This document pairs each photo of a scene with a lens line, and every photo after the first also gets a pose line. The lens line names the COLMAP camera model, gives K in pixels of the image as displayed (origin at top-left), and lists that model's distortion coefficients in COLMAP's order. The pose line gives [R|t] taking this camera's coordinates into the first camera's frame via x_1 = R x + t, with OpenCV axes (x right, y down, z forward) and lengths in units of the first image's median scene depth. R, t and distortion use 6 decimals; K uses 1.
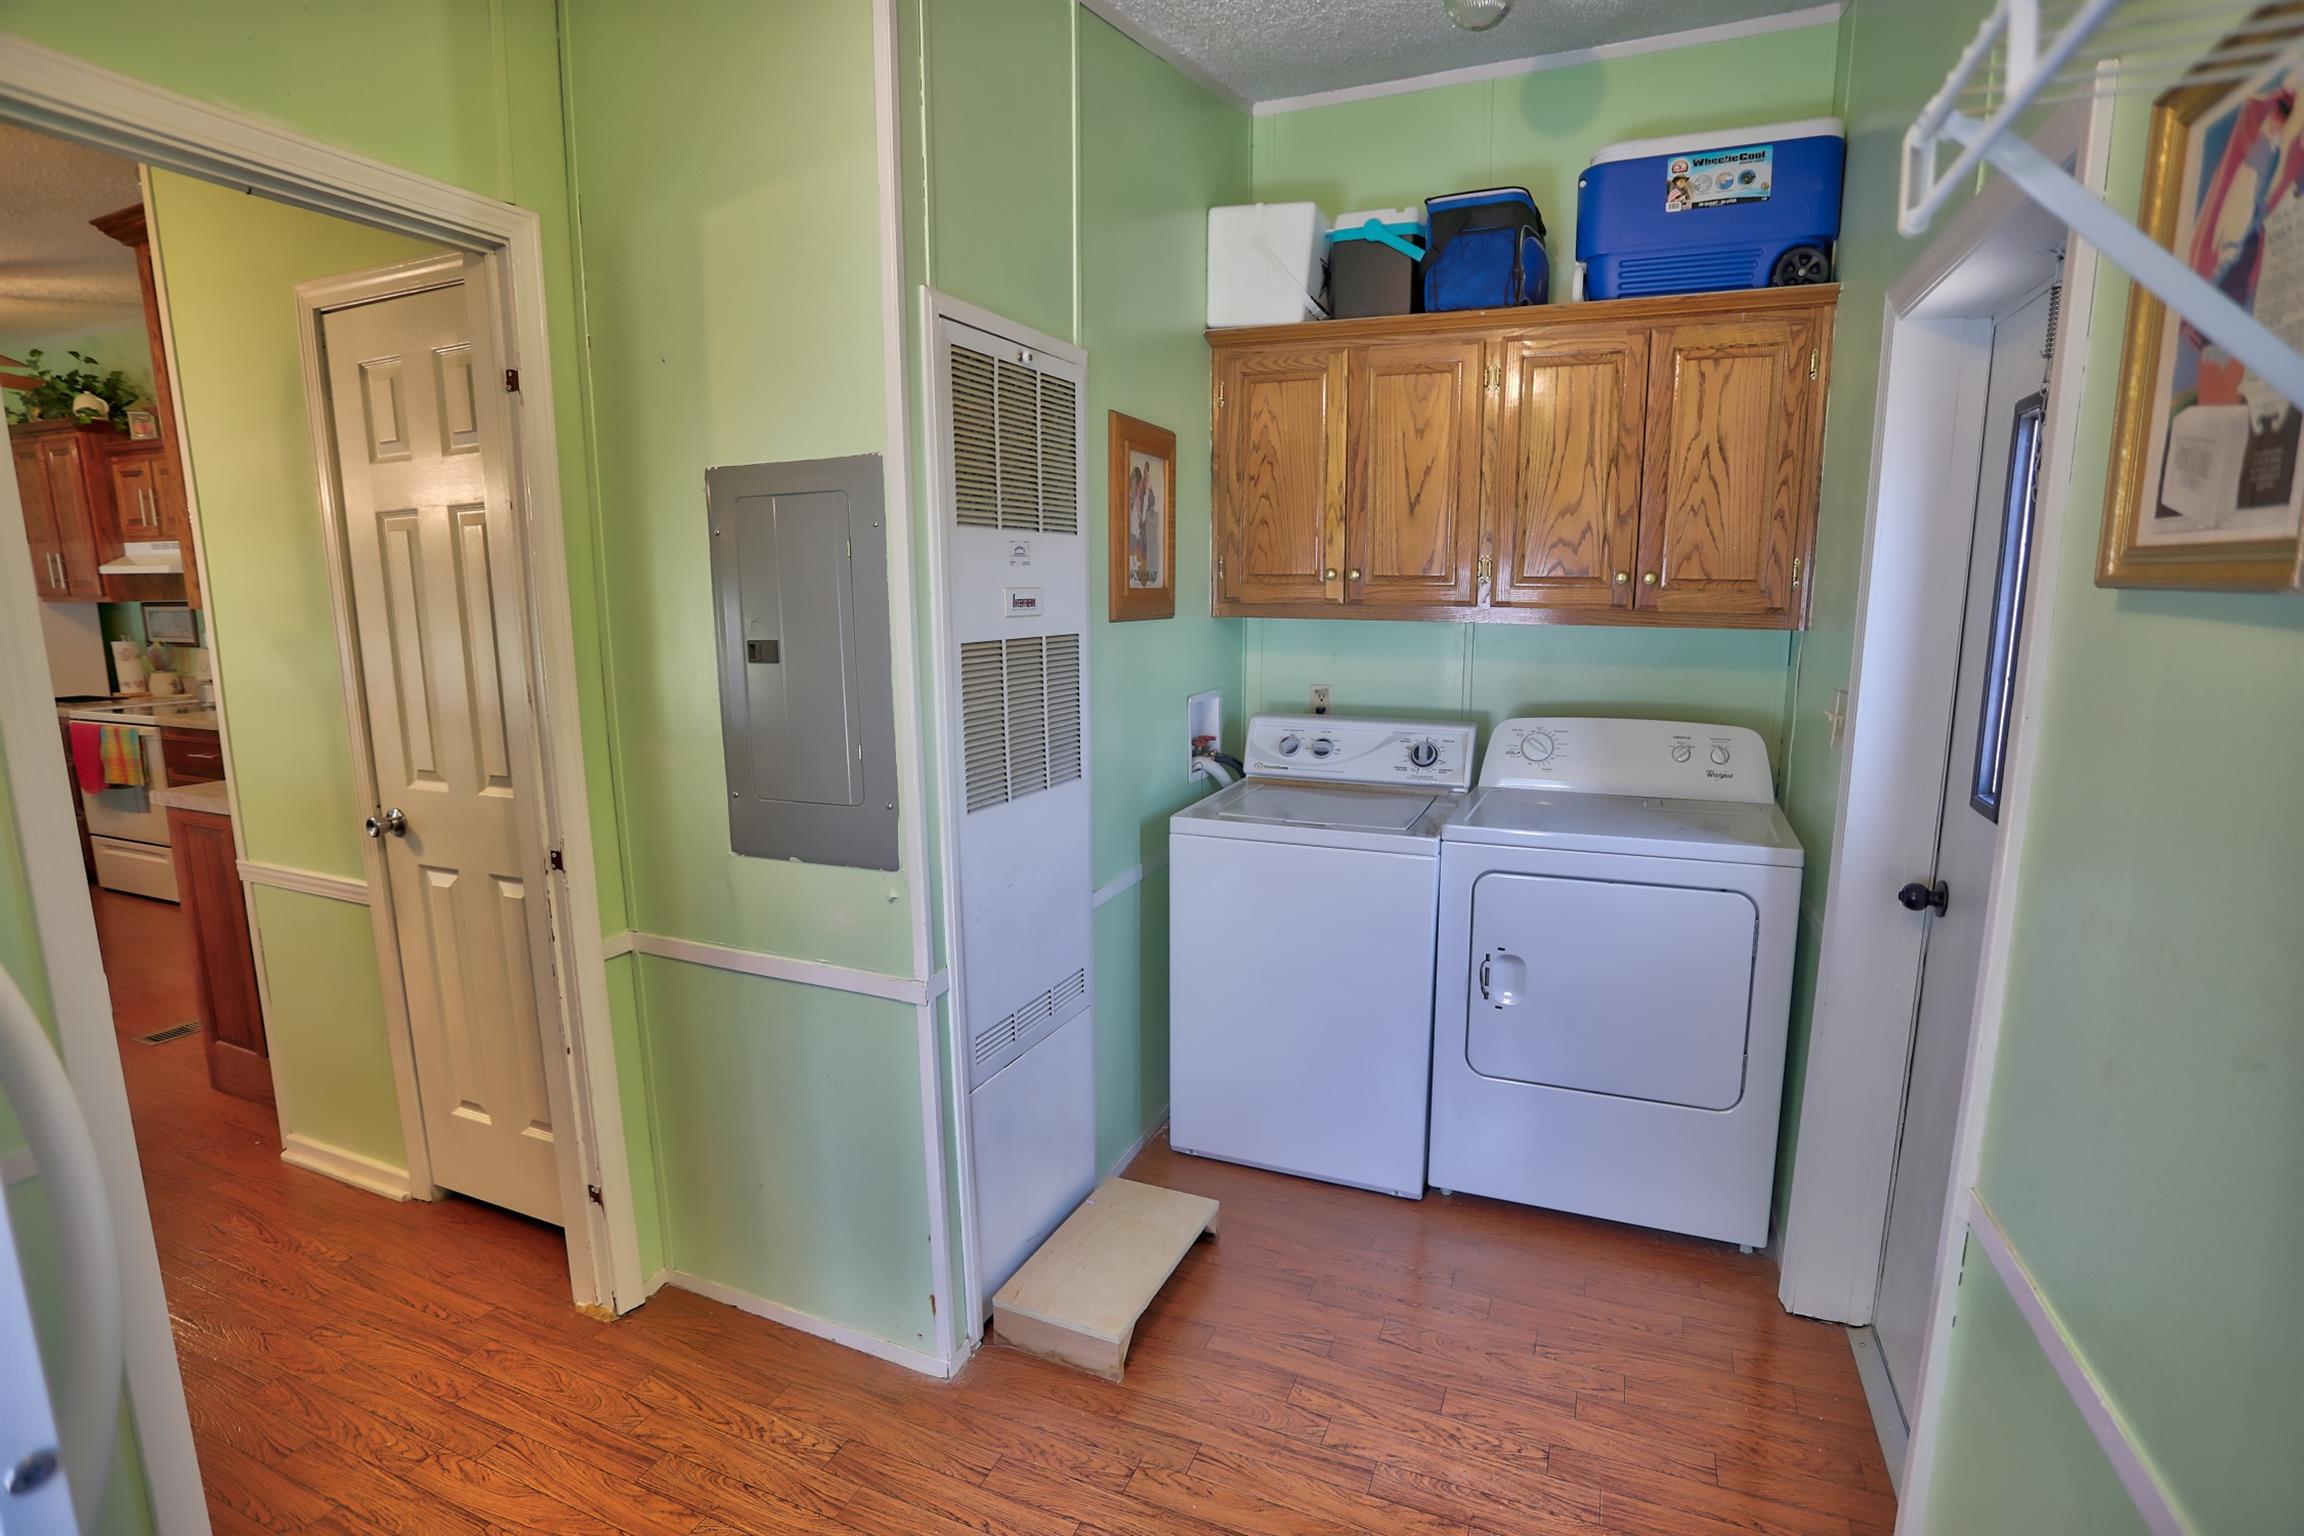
lens RADIAL K [[1116.0, 0, 1154.2], [0, 1116.0, 763.8], [0, 0, 1]] dist [-0.058290, 0.020724]
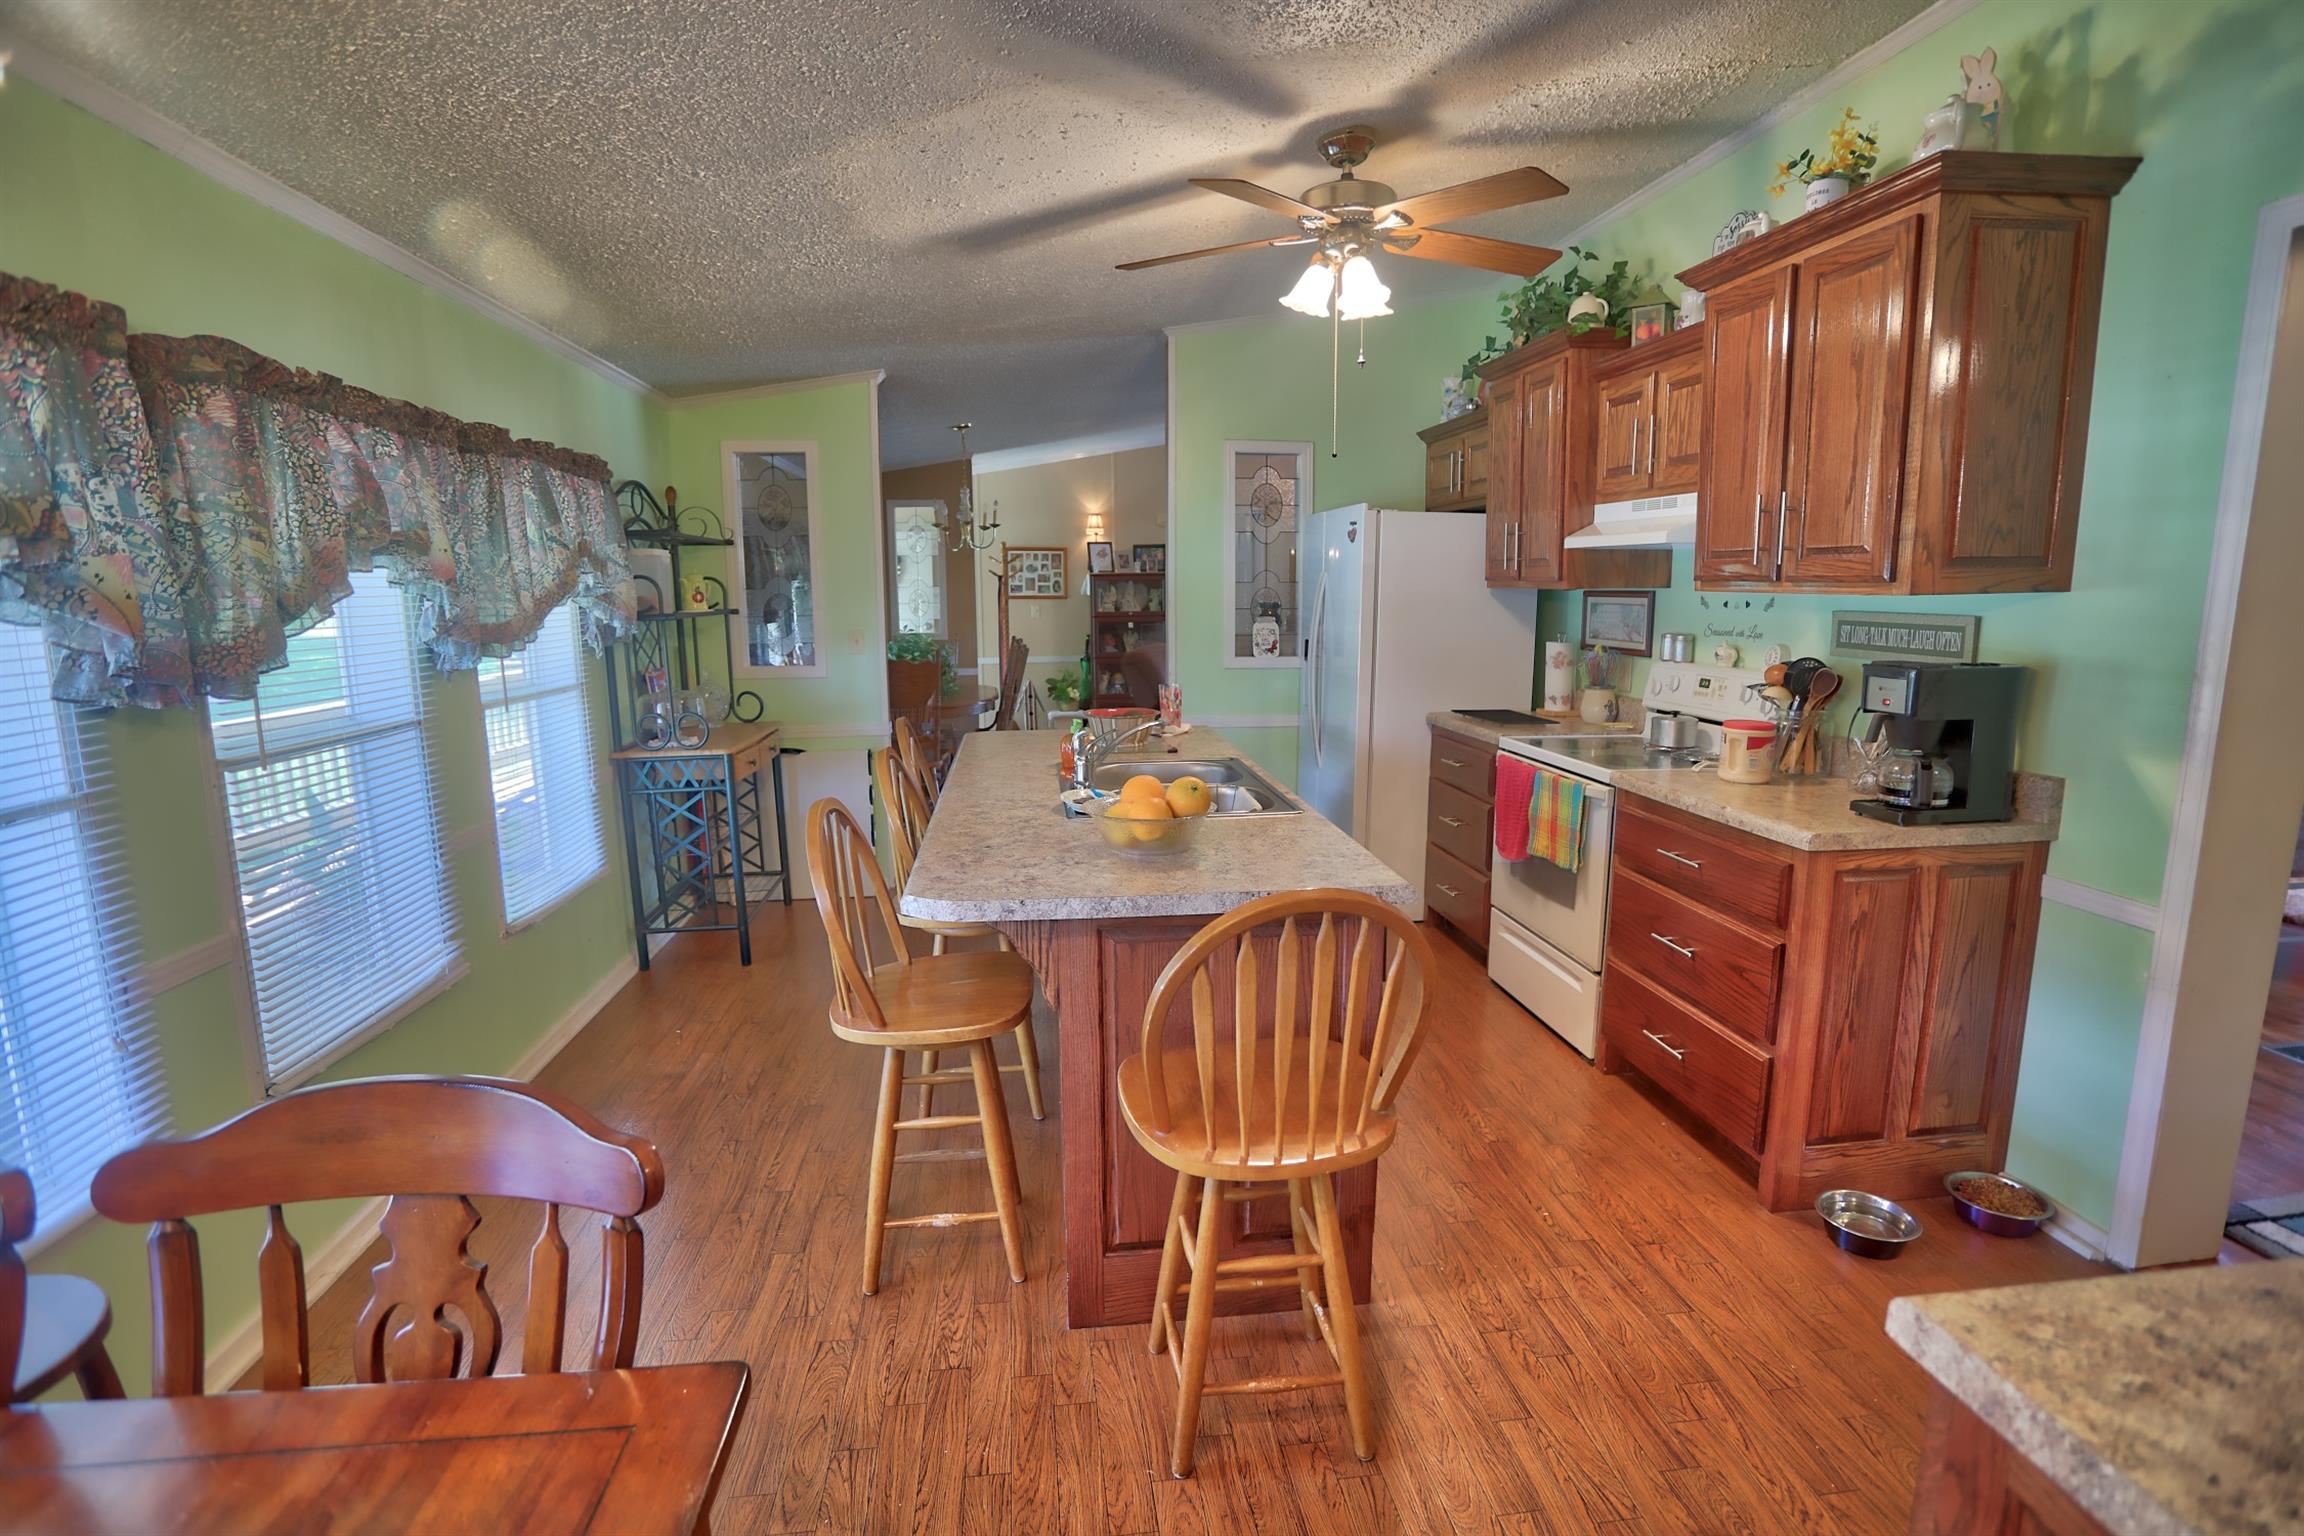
lens RADIAL K [[1116.0, 0, 1155.3], [0, 1116.0, 771.5], [0, 0, 1]] dist [-0.058290, 0.020724]
pose [[0.505510, 0.146327, -0.850322, -0.472730], [-0.140900, 0.986285, 0.085959, -0.056693], [0.851238, 0.076358, 0.519195, 0.402402]]
